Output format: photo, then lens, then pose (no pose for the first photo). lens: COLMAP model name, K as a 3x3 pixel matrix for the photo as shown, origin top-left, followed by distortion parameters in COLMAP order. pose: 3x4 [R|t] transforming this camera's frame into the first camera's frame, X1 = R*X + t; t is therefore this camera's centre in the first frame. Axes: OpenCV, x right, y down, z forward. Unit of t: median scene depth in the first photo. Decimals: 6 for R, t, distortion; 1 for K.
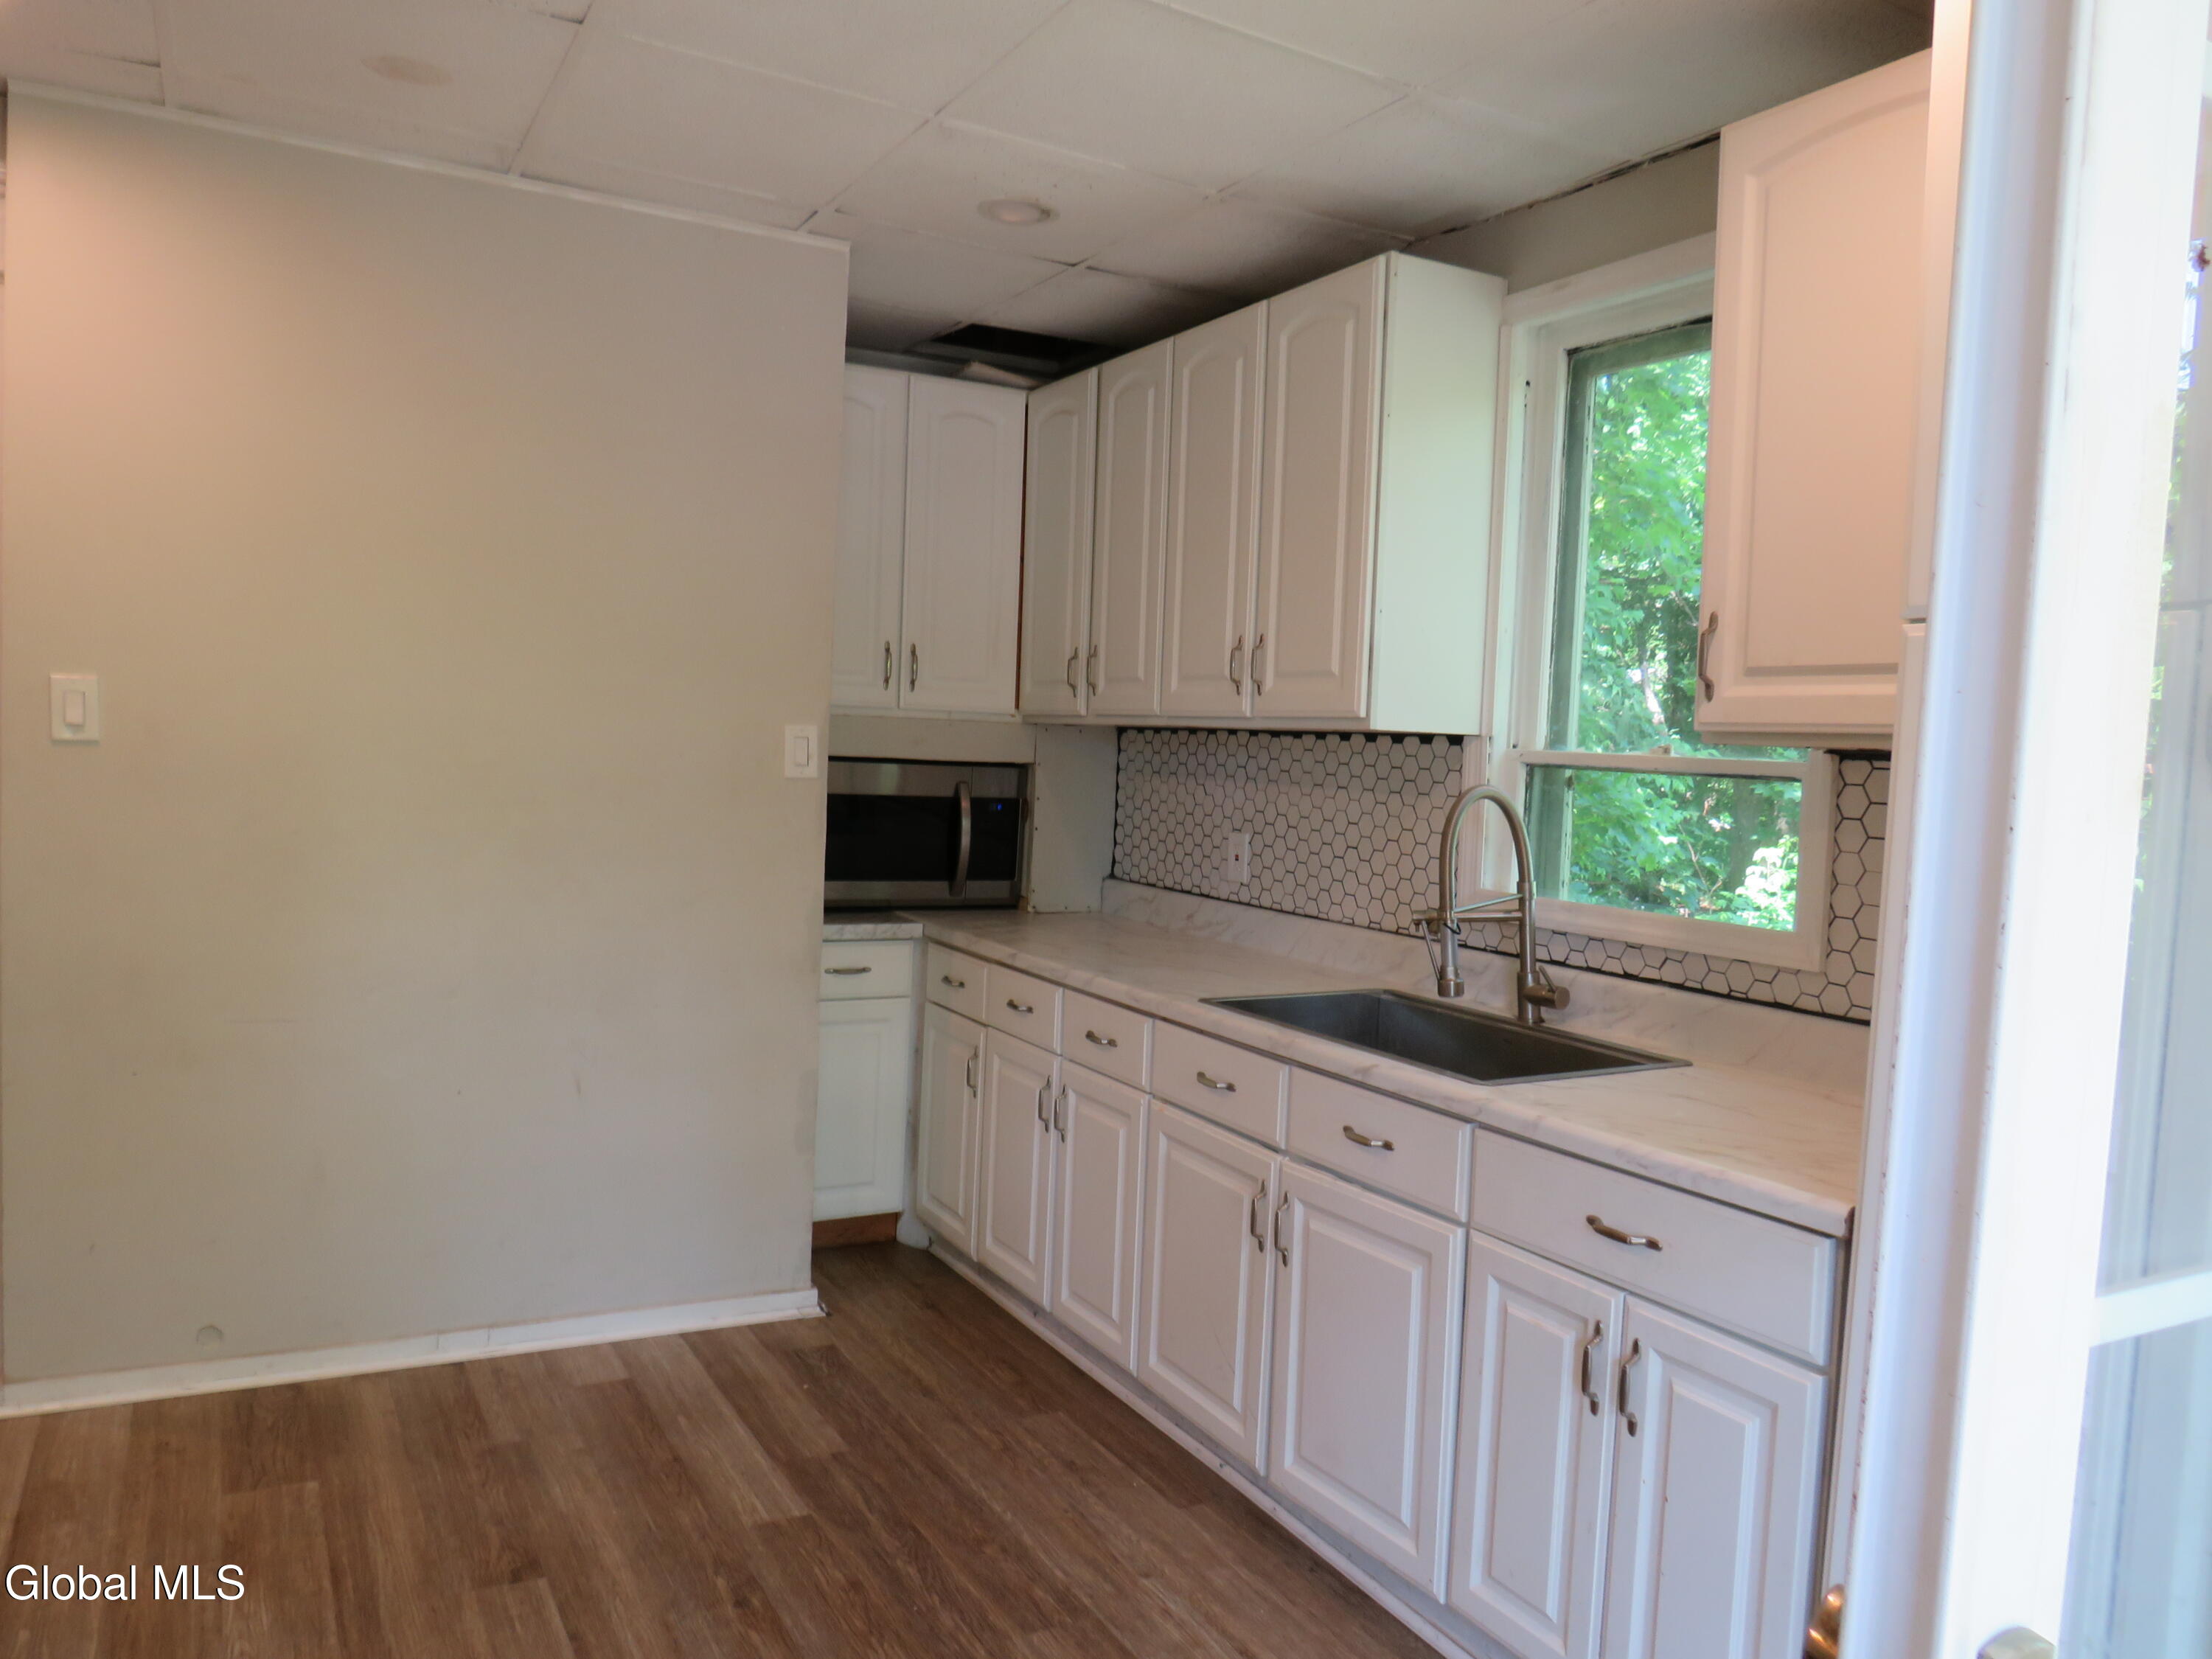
lens RADIAL K [[1591.2, 0, 1103.8], [0, 1591.2, 836.0], [0, 0, 1]] dist [-0.023234, 0.006876]
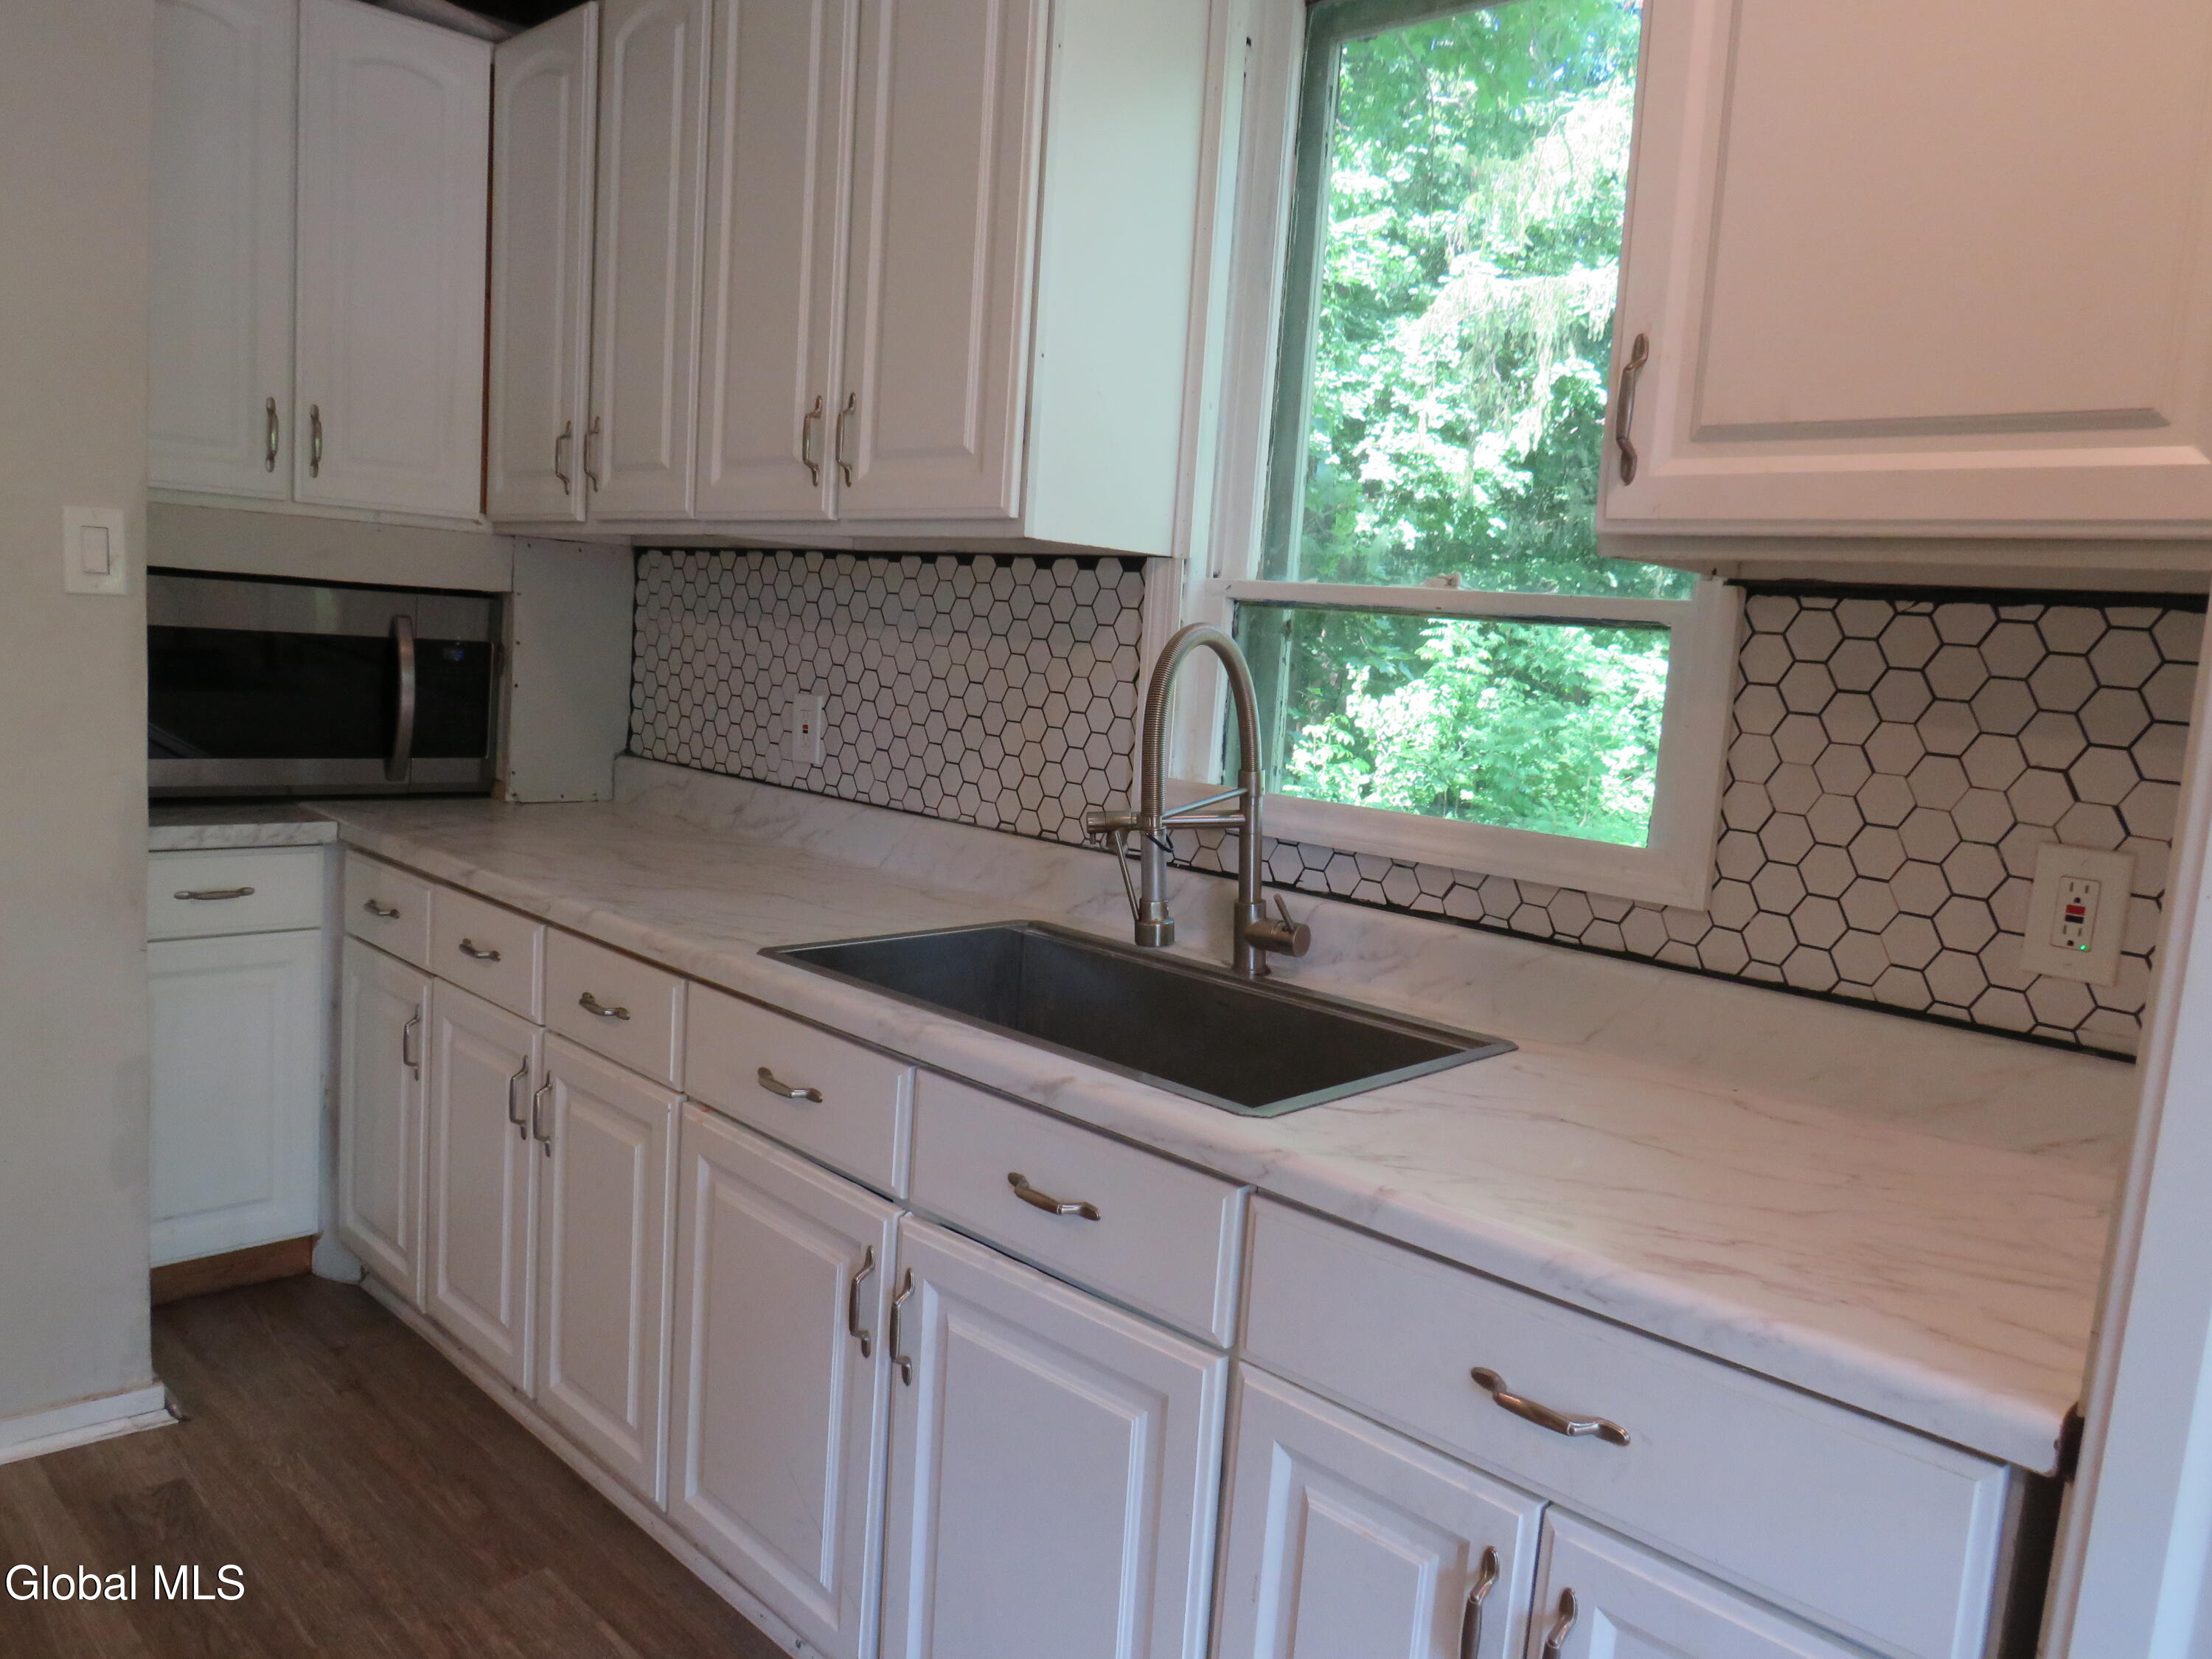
lens RADIAL K [[1591.2, 0, 1114.8], [0, 1591.2, 839.4], [0, 0, 1]] dist [-0.023234, 0.006876]
pose [[0.957323, -0.009602, 0.288860, 0.011747], [-0.014711, 0.996534, 0.081878, 0.003049], [-0.288645, -0.082633, 0.953864, 0.334845]]
